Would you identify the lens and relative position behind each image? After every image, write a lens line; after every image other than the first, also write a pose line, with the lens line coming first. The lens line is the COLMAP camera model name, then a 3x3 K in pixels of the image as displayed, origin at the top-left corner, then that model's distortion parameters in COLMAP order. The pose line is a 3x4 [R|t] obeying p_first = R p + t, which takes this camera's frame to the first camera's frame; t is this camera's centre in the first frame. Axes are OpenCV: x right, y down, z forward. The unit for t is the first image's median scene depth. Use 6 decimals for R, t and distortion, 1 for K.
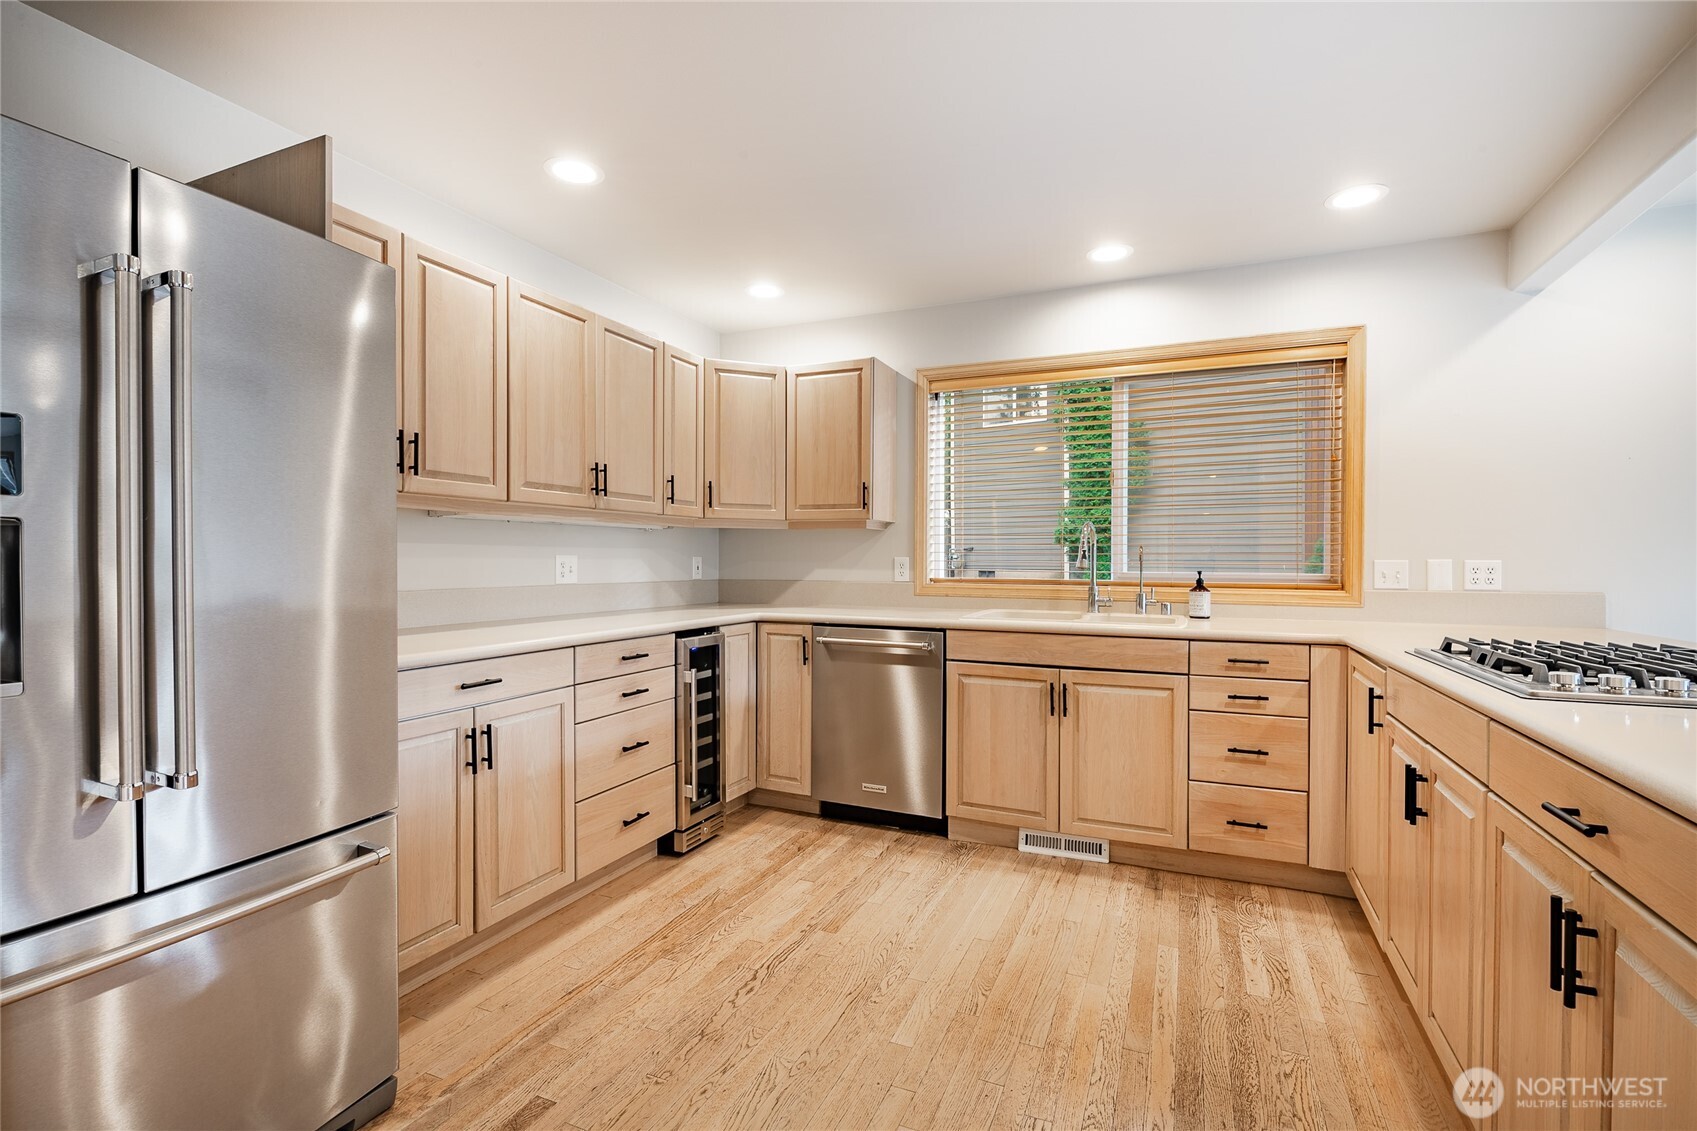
lens RADIAL K [[769.4, 0, 848.5], [0, 769.4, 565.5], [0, 0, 1]] dist [-0.000802, -0.000302]
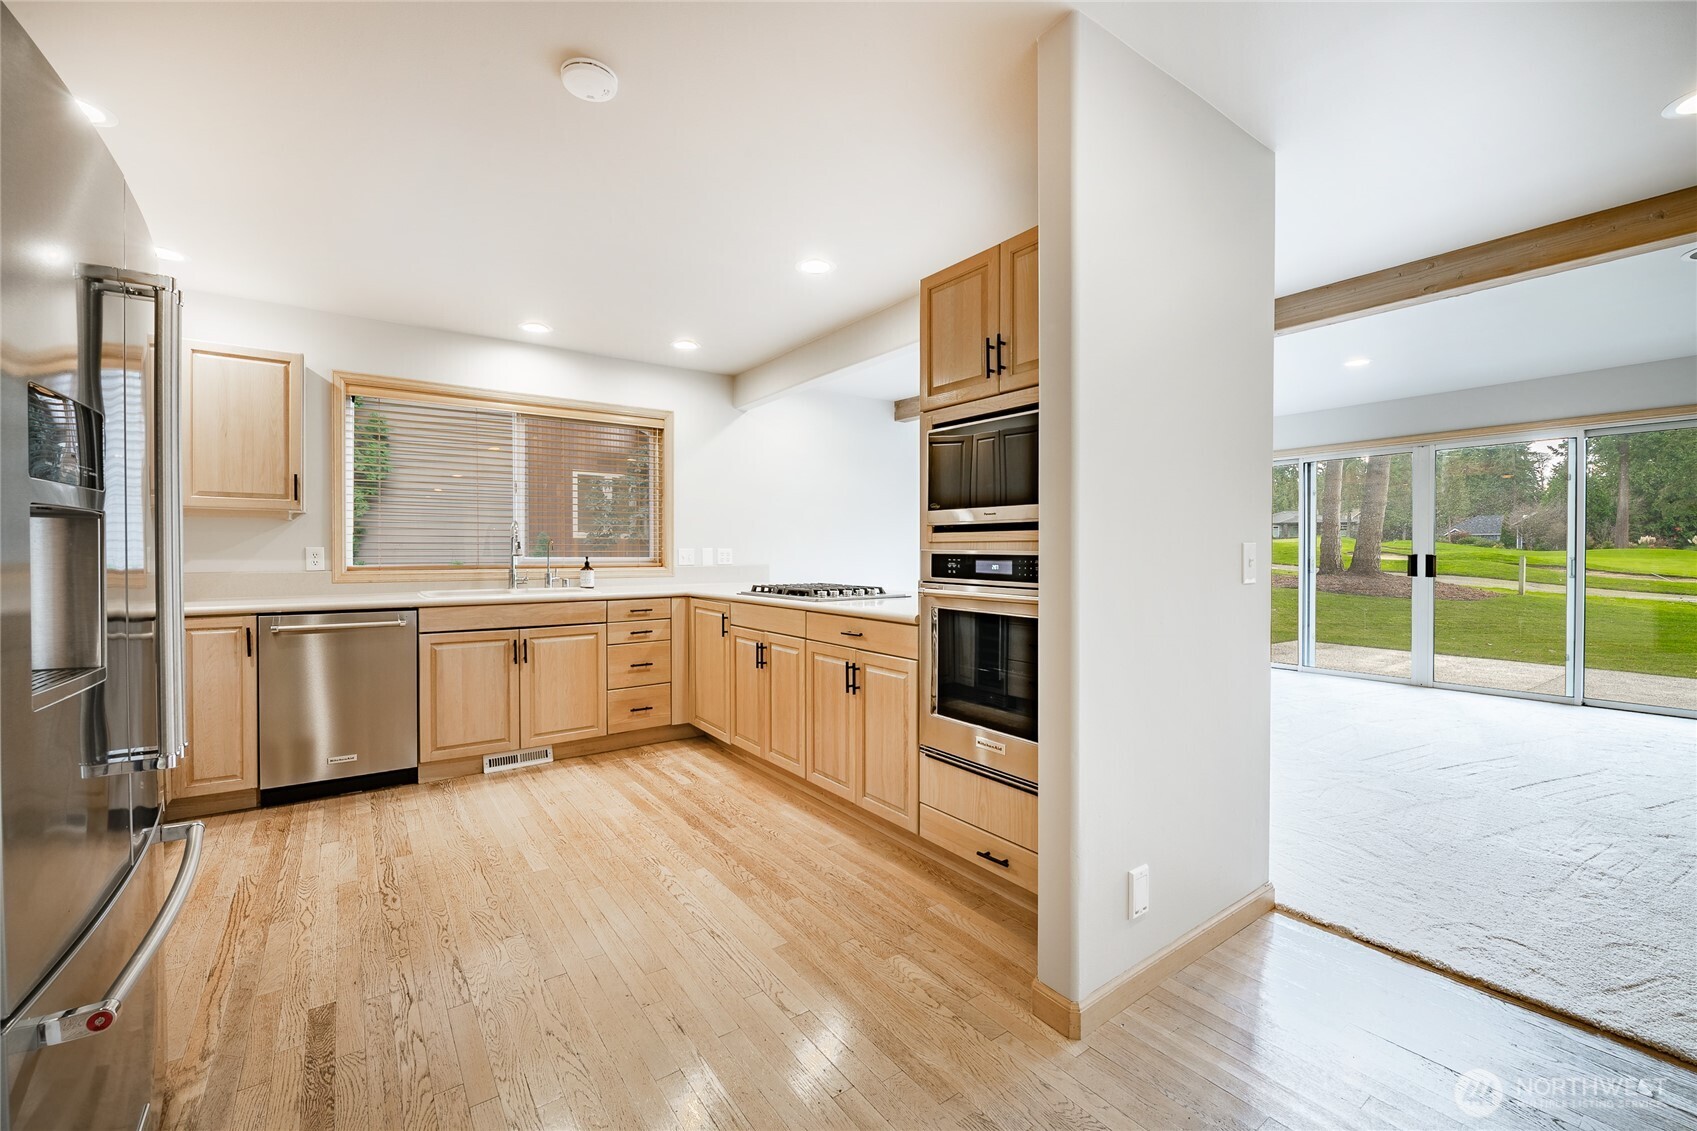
lens RADIAL K [[707.9, 0, 848.5], [0, 707.9, 565.5], [0, 0, 1]] dist [0.000450, 0.000040]
pose [[0.507584, -0.022490, 0.861309, -0.515972], [0.009734, 0.999745, 0.020368, 0.001886], [-0.861547, -0.001954, 0.507673, -0.141973]]
